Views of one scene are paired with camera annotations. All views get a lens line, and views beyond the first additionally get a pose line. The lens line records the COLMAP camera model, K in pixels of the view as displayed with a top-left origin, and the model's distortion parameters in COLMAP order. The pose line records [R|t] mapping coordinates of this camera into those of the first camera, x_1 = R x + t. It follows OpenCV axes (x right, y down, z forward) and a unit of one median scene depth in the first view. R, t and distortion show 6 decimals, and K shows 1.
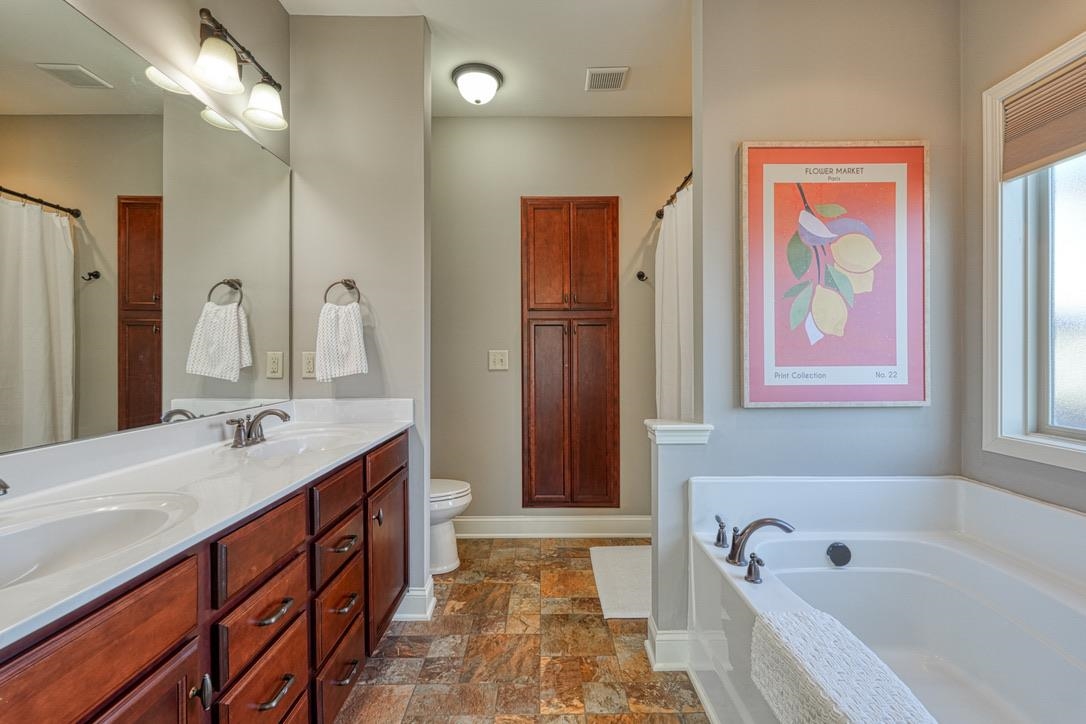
lens RADIAL K [[477.2, 0, 543.0], [0, 477.2, 362.0], [0, 0, 1]] dist [0.000617, 0.000233]
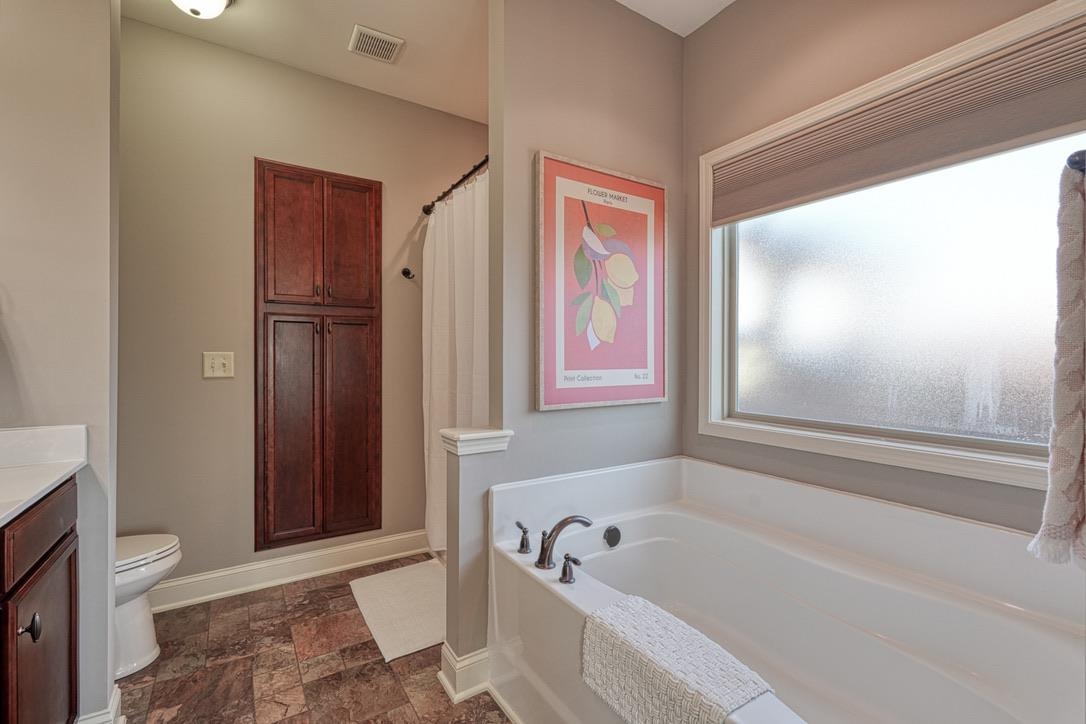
lens RADIAL K [[477.2, 0, 543.0], [0, 477.2, 362.0], [0, 0, 1]] dist [0.000617, 0.000233]
pose [[0.839519, -0.001321, 0.543329, -0.123973], [0.004783, 0.999976, -0.004958, -0.003582], [-0.543310, 0.006761, 0.839505, 0.136009]]
